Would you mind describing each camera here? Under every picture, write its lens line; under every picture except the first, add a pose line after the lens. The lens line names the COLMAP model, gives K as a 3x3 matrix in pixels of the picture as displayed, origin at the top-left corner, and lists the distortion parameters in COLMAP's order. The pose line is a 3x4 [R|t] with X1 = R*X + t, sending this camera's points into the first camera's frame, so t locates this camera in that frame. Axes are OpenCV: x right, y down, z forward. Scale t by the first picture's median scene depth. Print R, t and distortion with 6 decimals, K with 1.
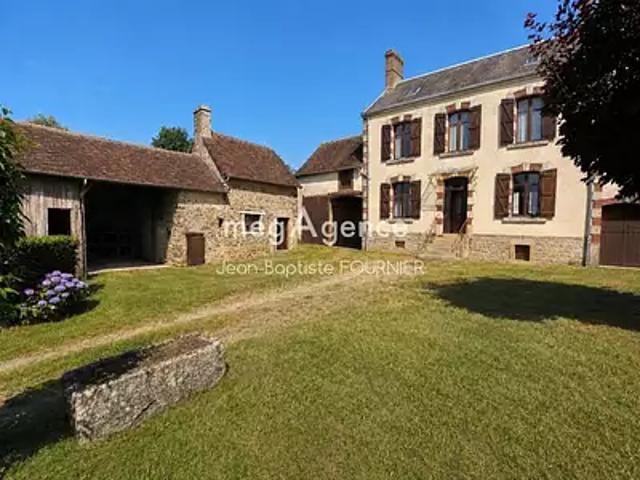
lens RADIAL K [[493.2, 0, 320.0], [0, 493.2, 240.0], [0, 0, 1]] dist [0.055139, -0.075120]
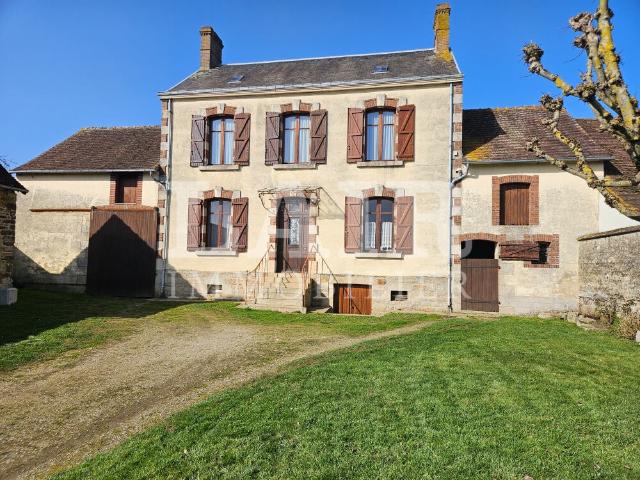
lens RADIAL K [[574.7, 0, 320.0], [0, 574.7, 240.0], [0, 0, 1]] dist [-0.004448, -0.144525]
pose [[0.814858, 0.034445, 0.578636, -0.197060], [-0.002593, 0.998440, -0.055783, -0.012083], [-0.579654, 0.043954, 0.813676, 0.255113]]
